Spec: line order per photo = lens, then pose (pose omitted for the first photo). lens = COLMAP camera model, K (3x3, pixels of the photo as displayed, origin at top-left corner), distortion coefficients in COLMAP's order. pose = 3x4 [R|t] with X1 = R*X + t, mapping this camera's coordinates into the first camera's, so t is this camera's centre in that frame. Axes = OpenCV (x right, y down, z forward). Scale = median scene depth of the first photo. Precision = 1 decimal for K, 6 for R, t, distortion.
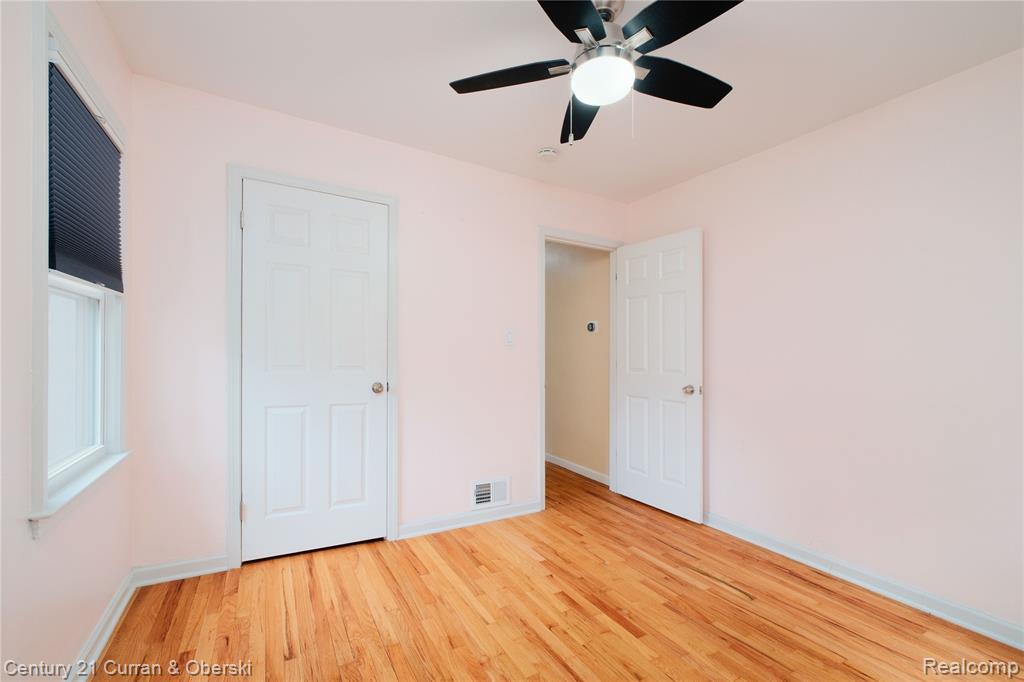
lens RADIAL K [[431.7, 0, 512.0], [0, 431.7, 341.0], [0, 0, 1]] dist [0.000263, 0.000208]
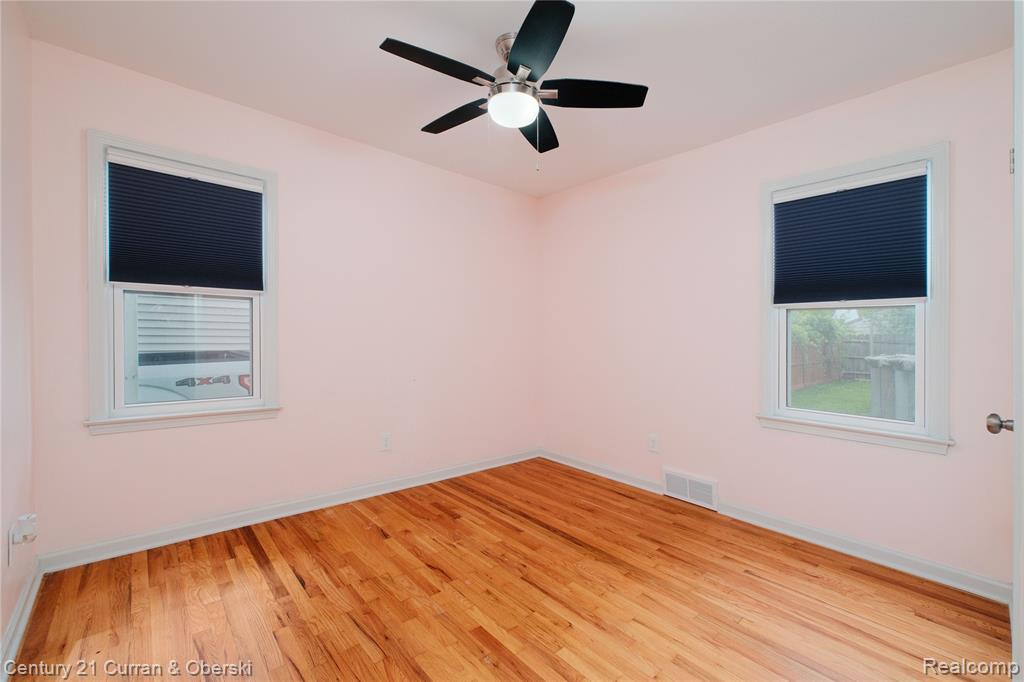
lens RADIAL K [[431.7, 0, 512.0], [0, 431.7, 341.0], [0, 0, 1]] dist [0.000263, 0.000208]
pose [[-0.977922, -0.041503, -0.204809, 0.446938], [-0.039585, 0.999126, -0.013455, 0.067489], [0.205188, -0.005050, -0.978709, 1.964317]]
